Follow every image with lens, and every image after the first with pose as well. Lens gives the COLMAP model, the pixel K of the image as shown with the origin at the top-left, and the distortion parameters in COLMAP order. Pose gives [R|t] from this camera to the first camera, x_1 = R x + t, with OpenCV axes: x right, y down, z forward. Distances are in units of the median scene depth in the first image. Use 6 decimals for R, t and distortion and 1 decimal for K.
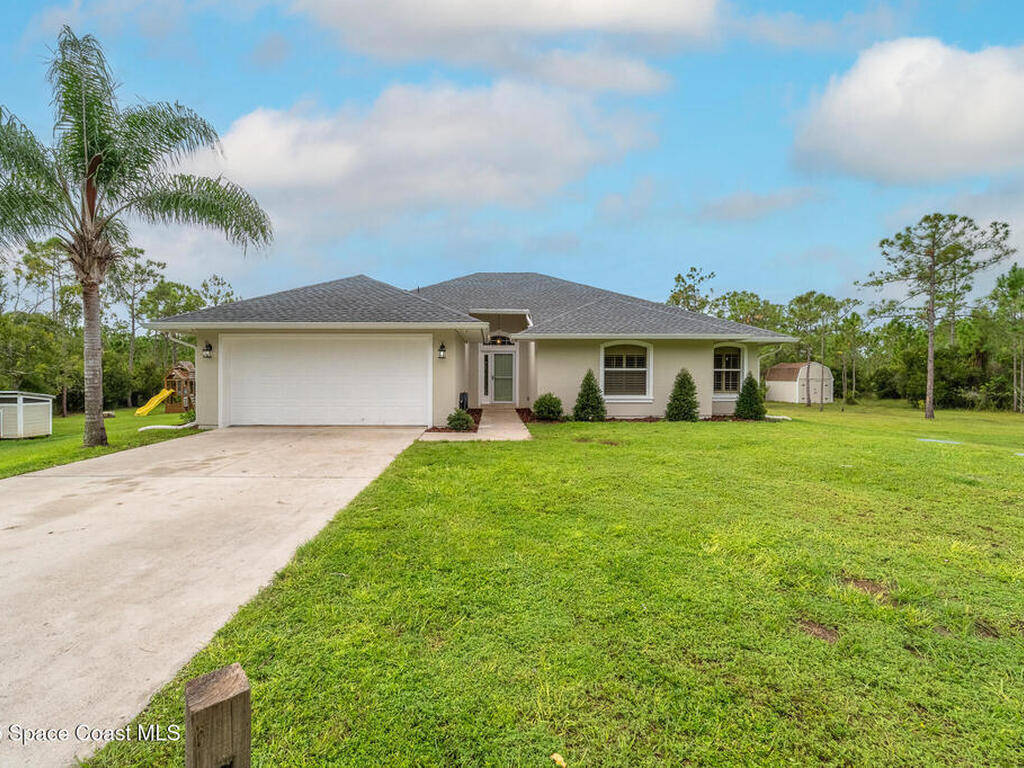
lens RADIAL K [[463.5, 0, 503.4], [0, 463.5, 387.2], [0, 0, 1]] dist [0.003373, -0.000815]
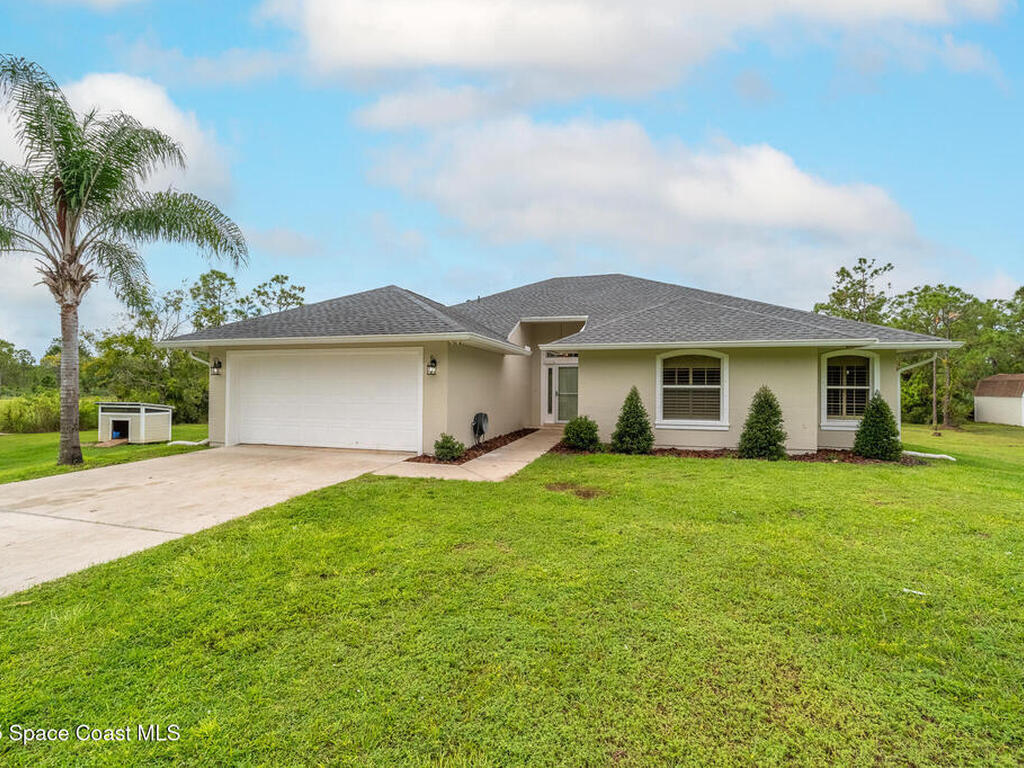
lens RADIAL K [[463.5, 0, 521.3], [0, 463.5, 387.5], [0, 0, 1]] dist [0.003373, -0.000815]
pose [[0.962288, 0.005205, -0.271983, 0.199121], [-0.011181, 0.999729, -0.020427, -0.017749], [0.271803, 0.022698, 0.962085, 0.165965]]
